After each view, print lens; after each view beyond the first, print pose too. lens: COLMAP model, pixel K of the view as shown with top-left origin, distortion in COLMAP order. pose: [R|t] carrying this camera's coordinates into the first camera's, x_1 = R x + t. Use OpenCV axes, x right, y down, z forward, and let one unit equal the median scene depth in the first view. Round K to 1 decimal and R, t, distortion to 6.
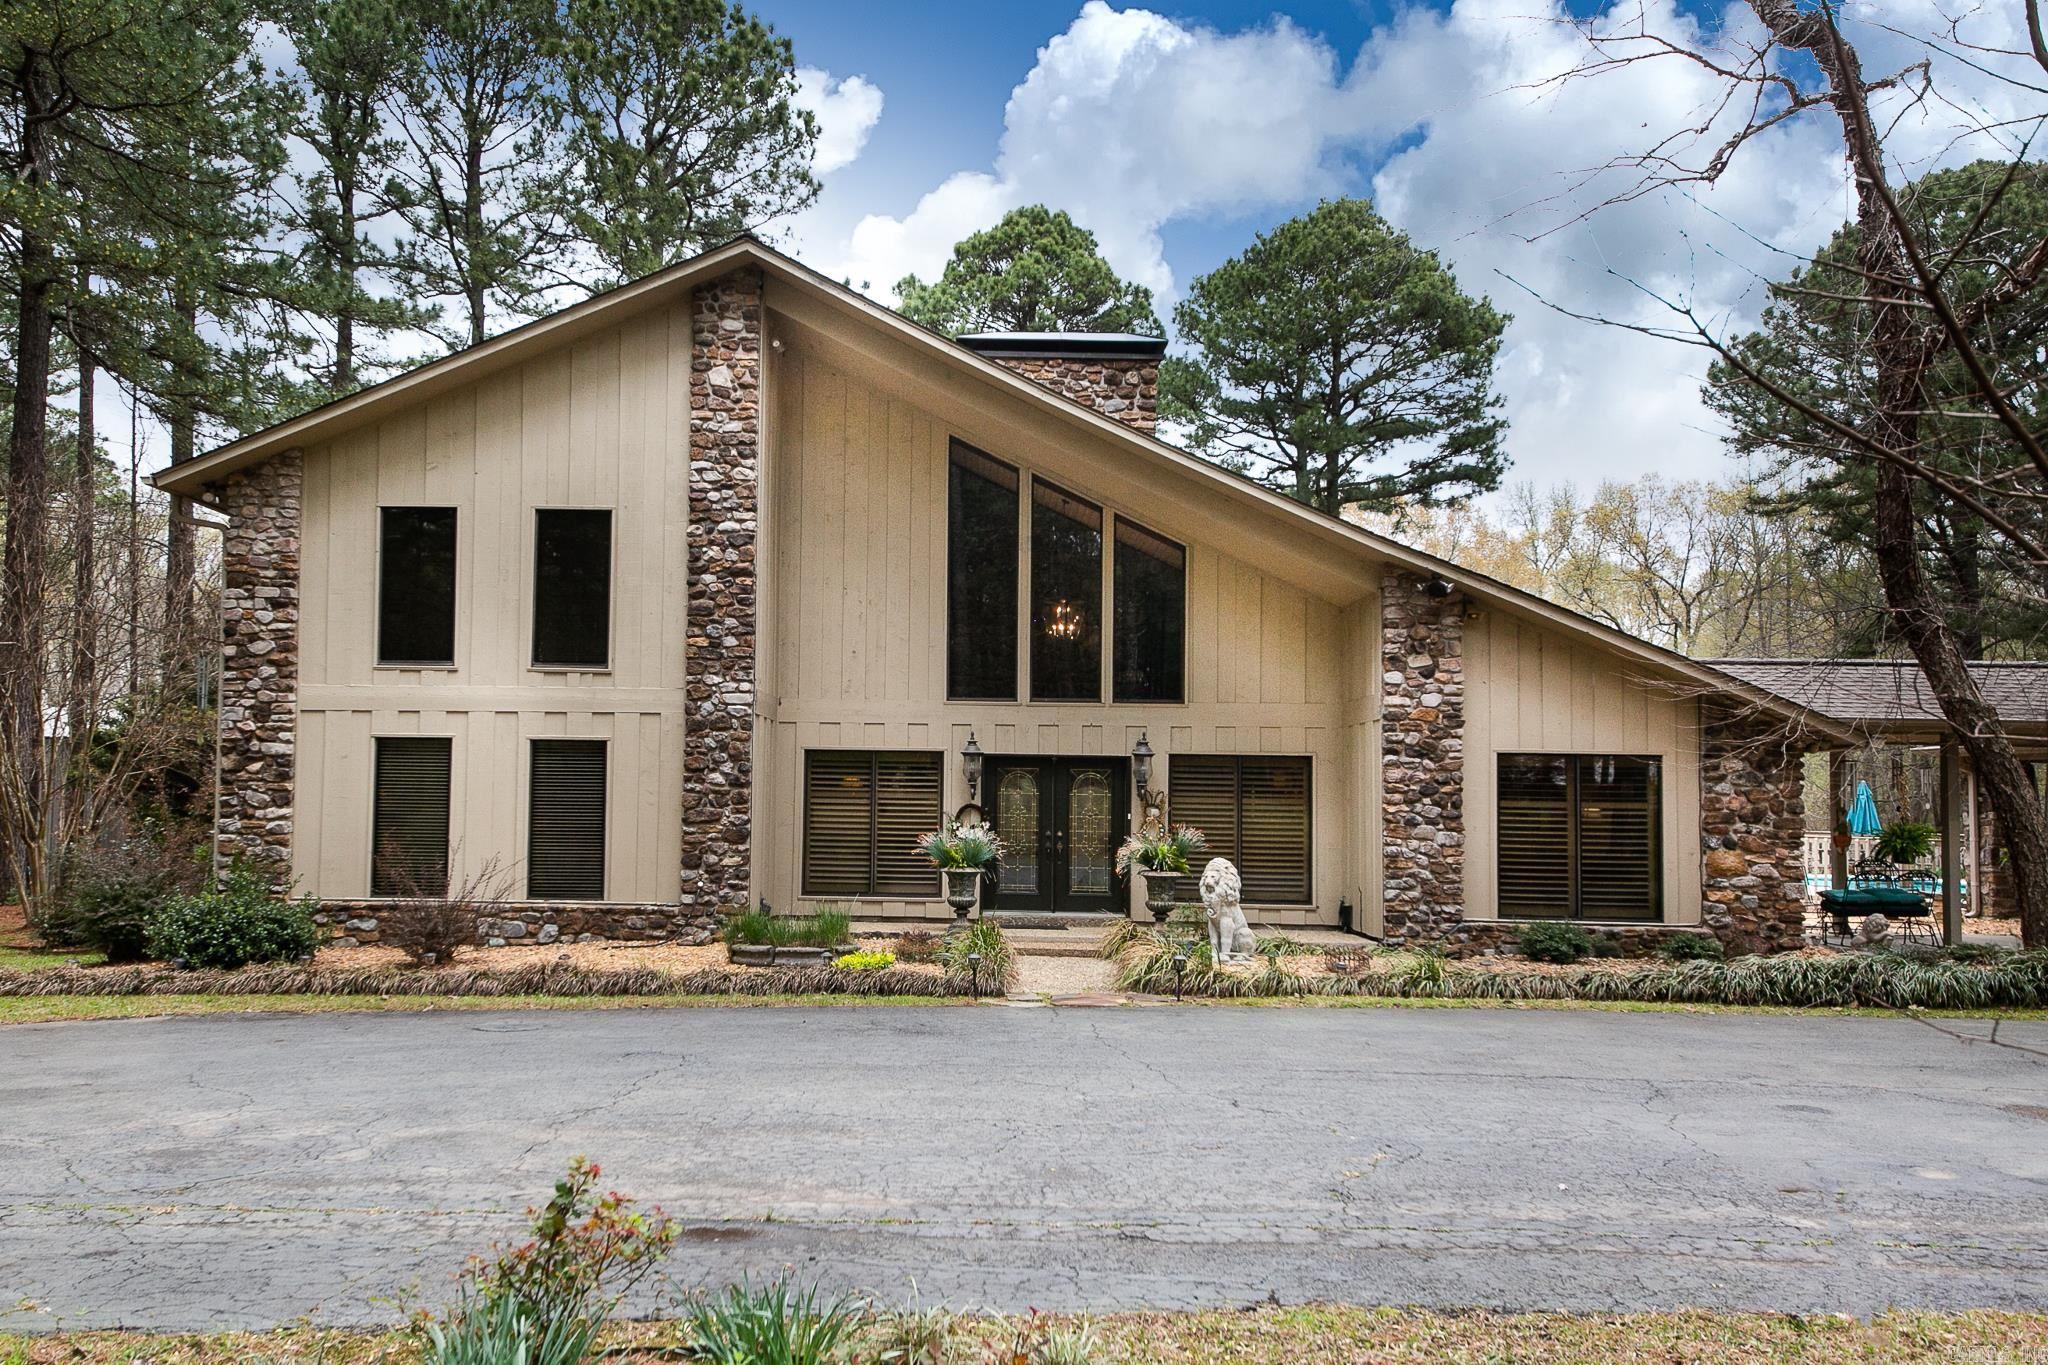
lens RADIAL K [[1408.6, 0, 1024.9], [0, 1408.6, 733.1], [0, 0, 1]] dist [0.041062, 0.000943]
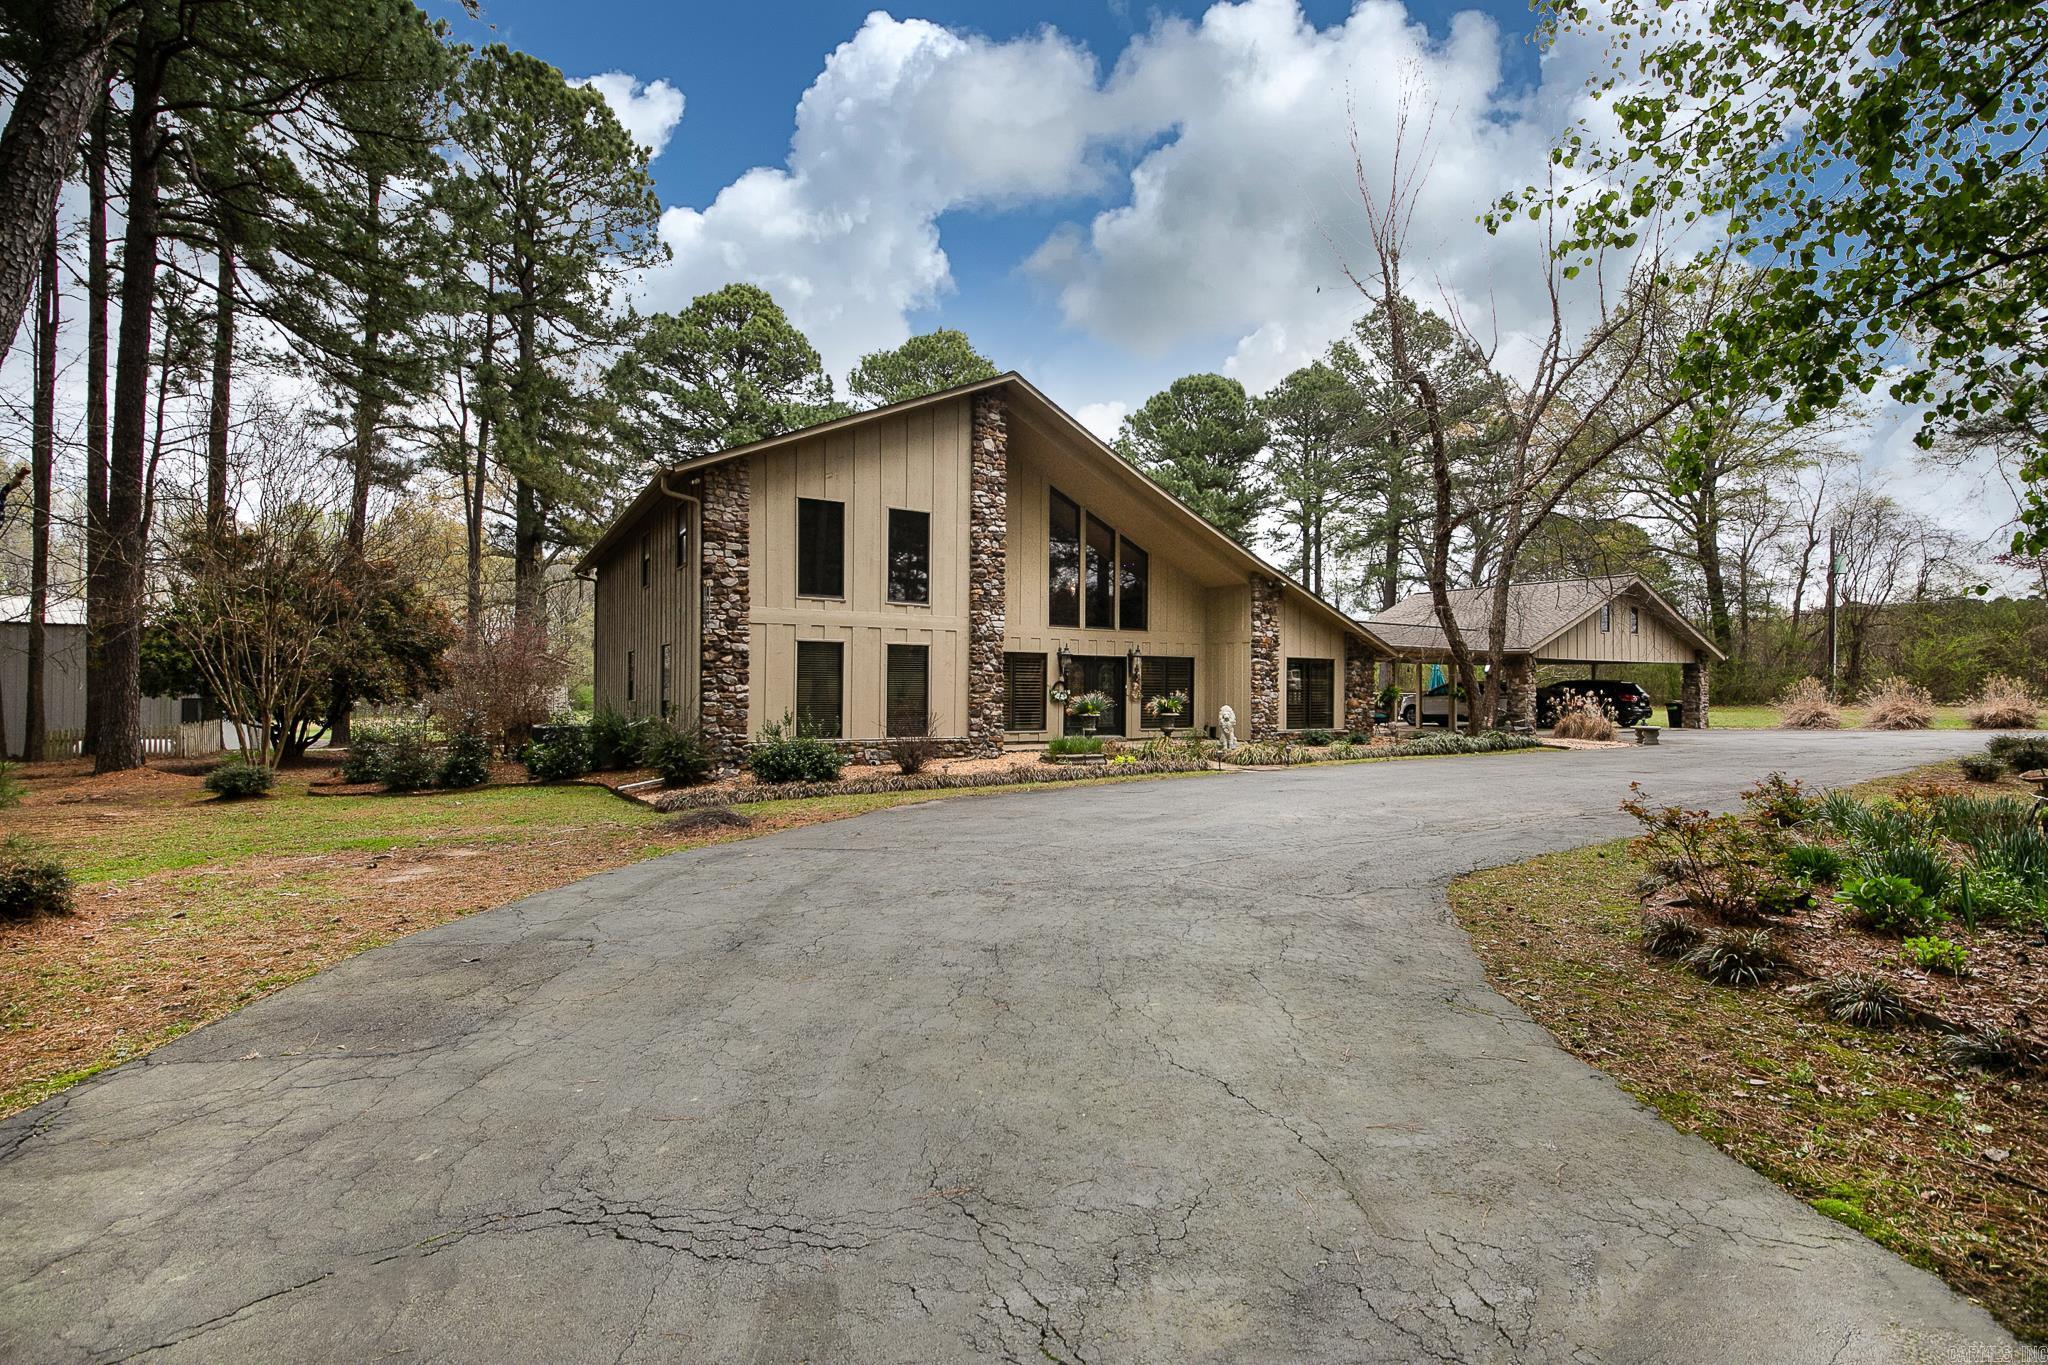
lens RADIAL K [[935.0, 0, 1022.4], [0, 935.0, 675.8], [0, 0, 1]] dist [0.005411, 0.000077]
pose [[0.832958, -0.001429, 0.553334, -0.836563], [-0.024976, 0.998880, 0.040178, -0.006811], [-0.552772, -0.047287, 0.831990, -0.029319]]
